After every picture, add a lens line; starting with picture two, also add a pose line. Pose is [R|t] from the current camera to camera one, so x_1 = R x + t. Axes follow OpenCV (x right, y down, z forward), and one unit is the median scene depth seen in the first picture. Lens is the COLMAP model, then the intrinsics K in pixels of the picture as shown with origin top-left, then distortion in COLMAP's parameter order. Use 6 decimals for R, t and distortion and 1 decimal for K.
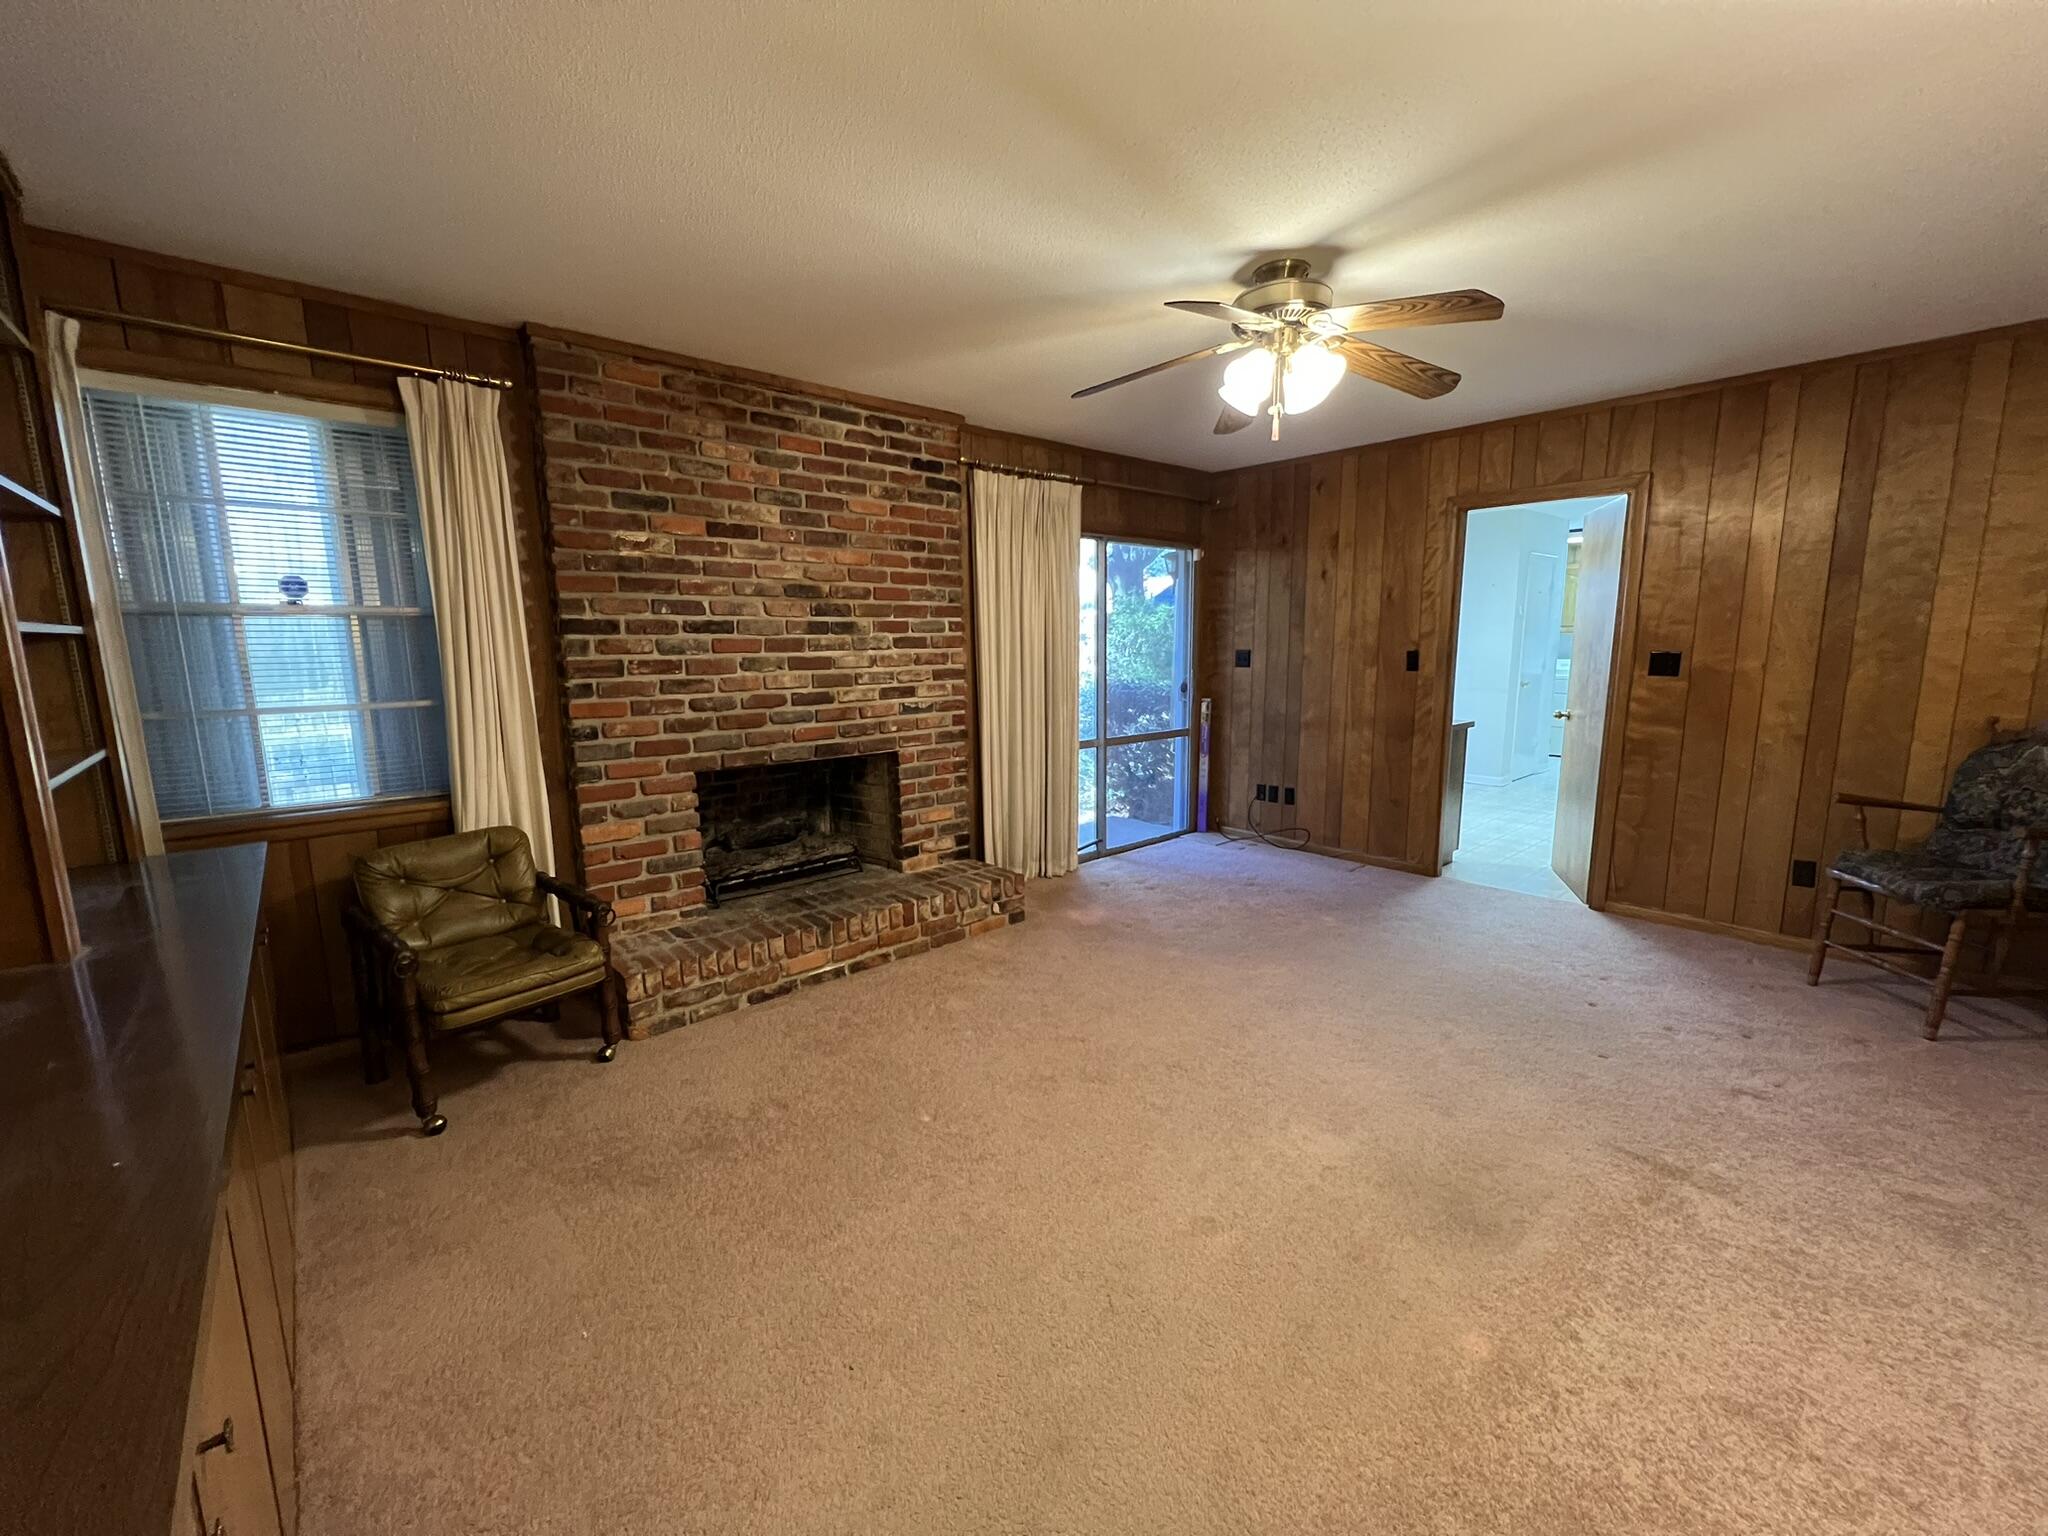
lens RADIAL K [[820.6, 0, 1022.9], [0, 820.6, 772.2], [0, 0, 1]] dist [-0.001377, -0.000807]
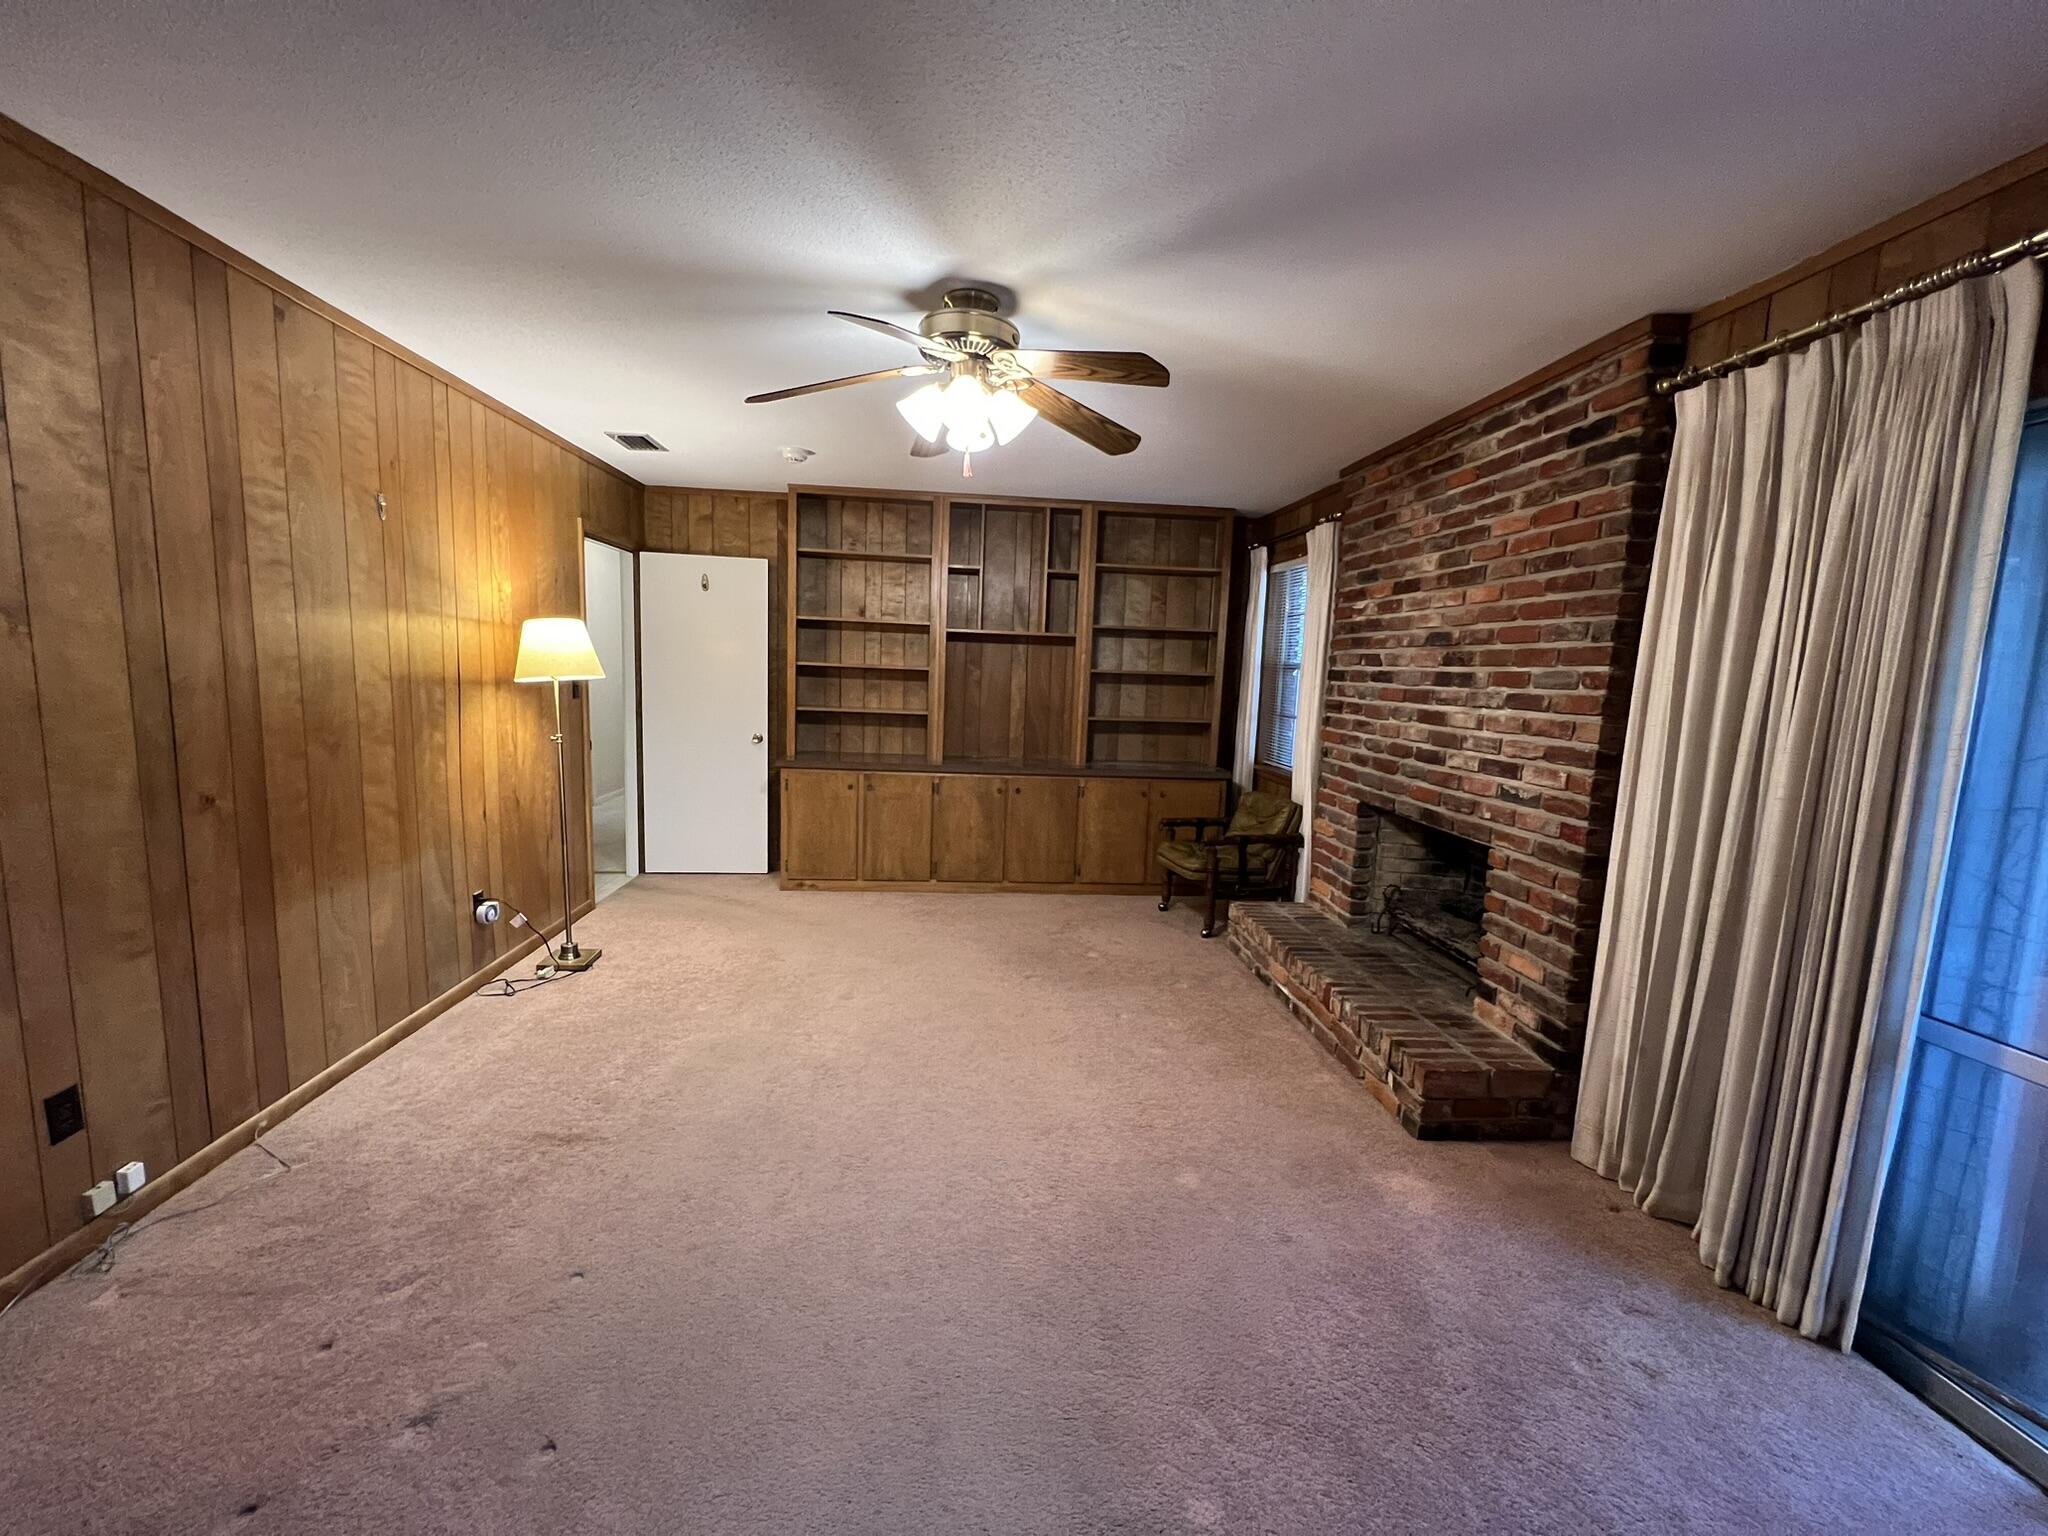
lens RADIAL K [[820.6, 0, 1028.8], [0, 820.6, 768.8], [0, 0, 1]] dist [-0.001377, -0.000807]
pose [[-0.590991, 0.087897, -0.801875, 0.688595], [-0.157420, 0.962368, 0.221510, -0.195095], [0.791169, 0.257141, -0.554914, 1.087747]]
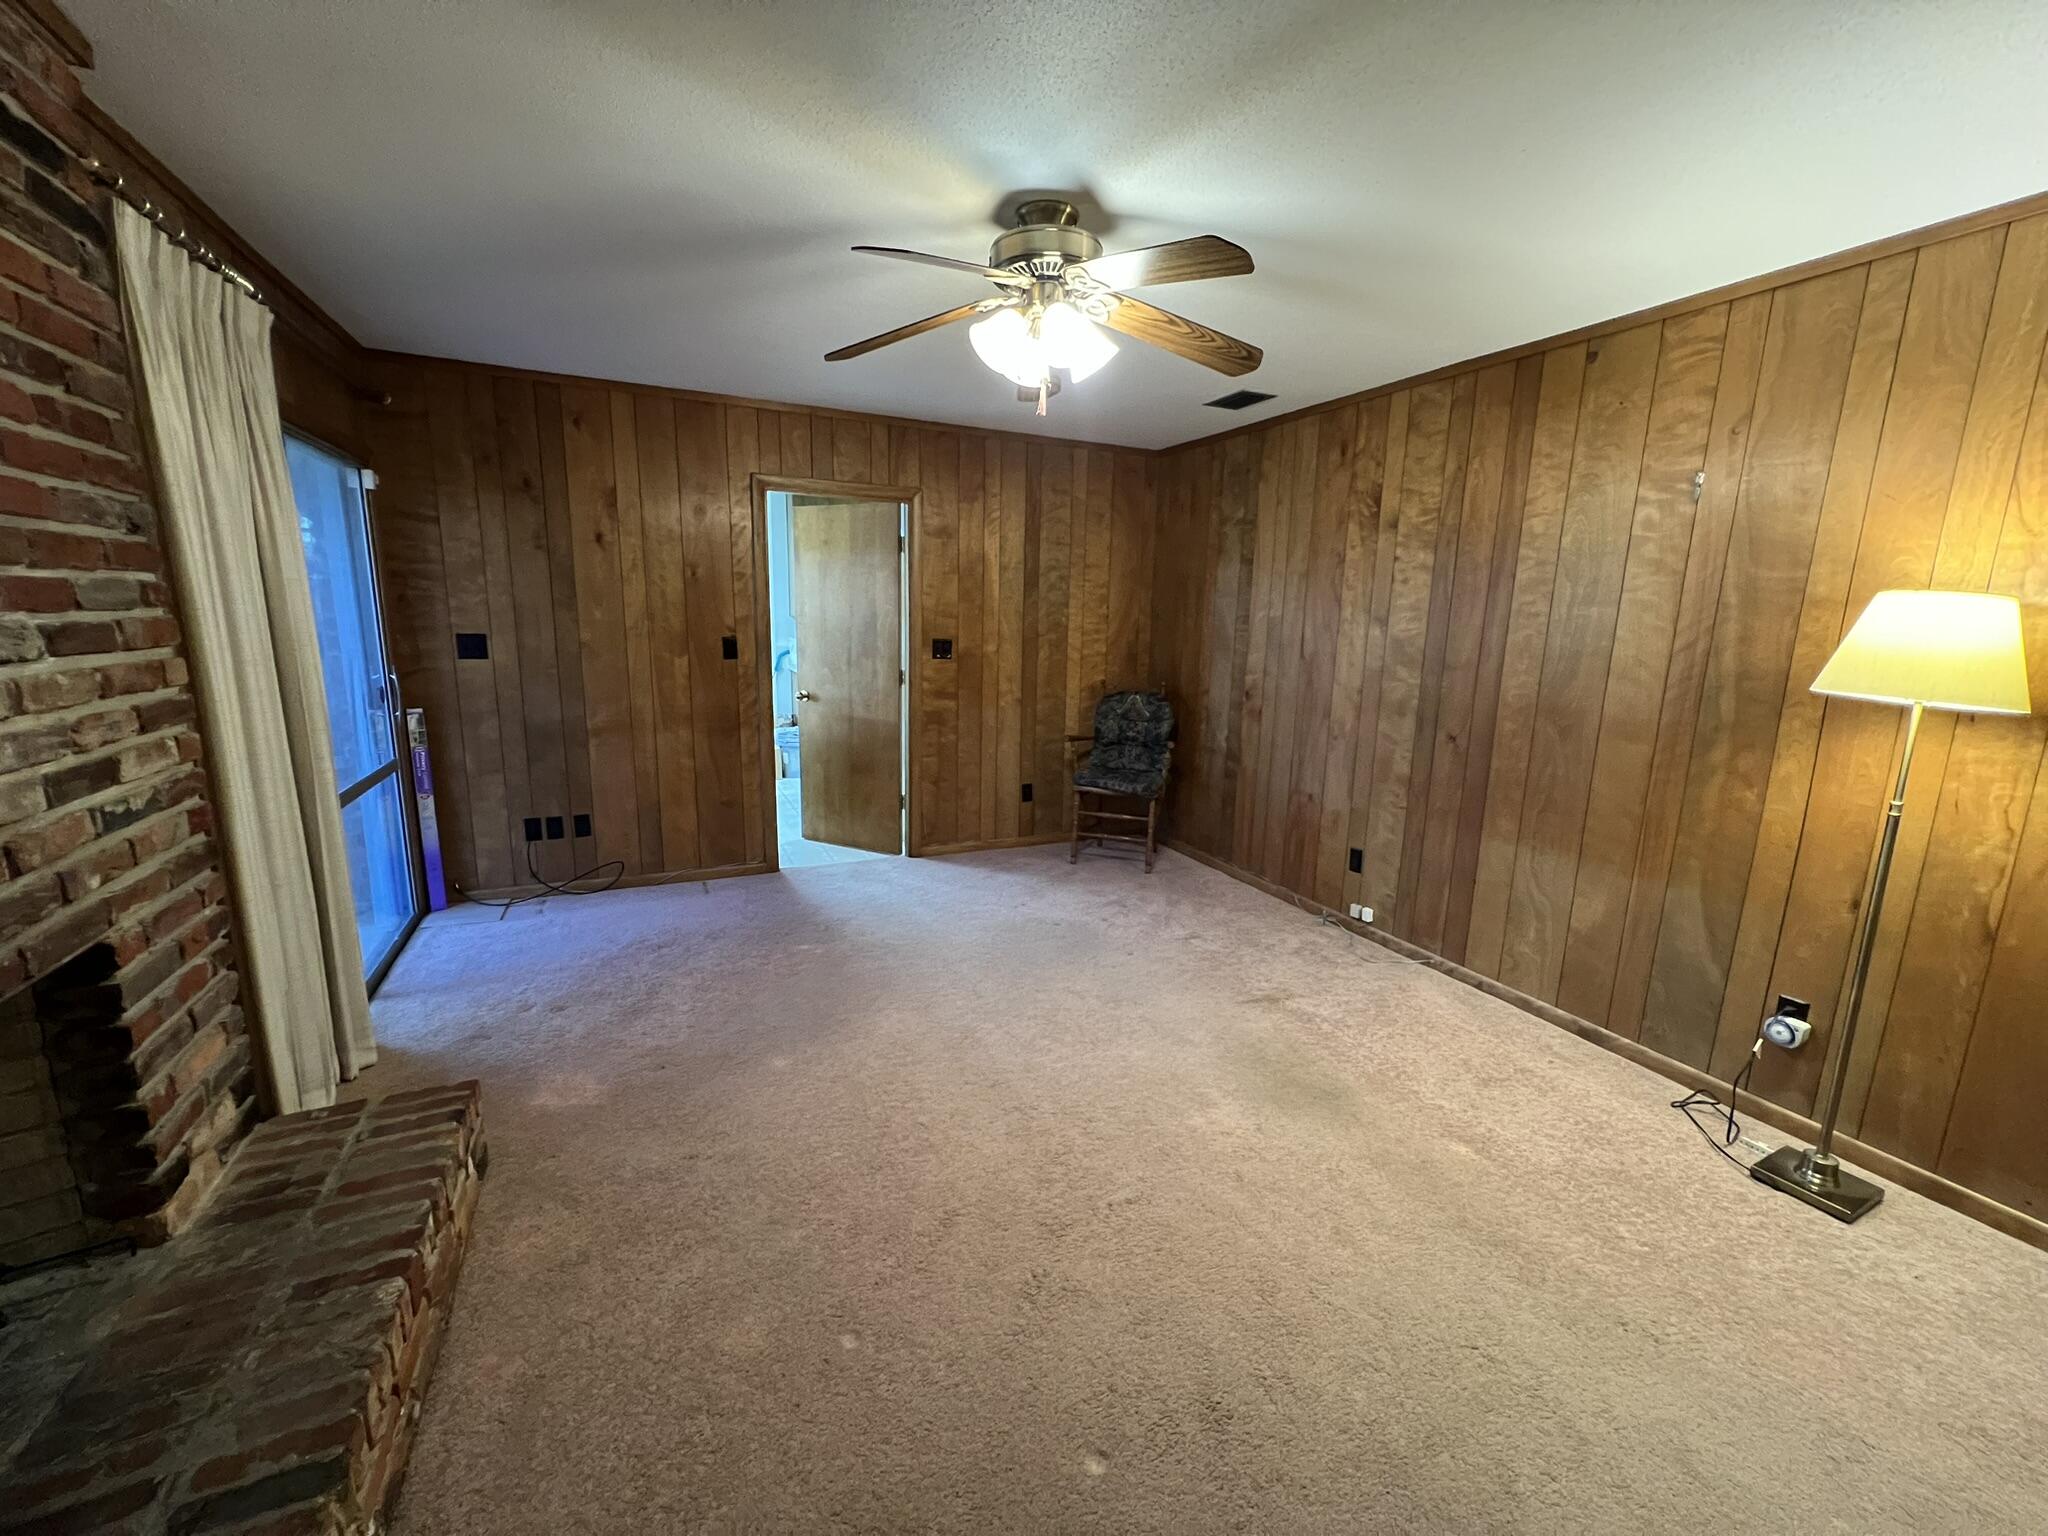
lens RADIAL K [[820.6, 0, 1022.5], [0, 820.6, 770.7], [0, 0, 1]] dist [-0.001377, -0.000807]
pose [[0.283366, -0.163812, 0.944918, -0.375999], [0.124270, 0.983268, 0.133194, -0.099215], [-0.950926, 0.079682, 0.298982, 0.513547]]
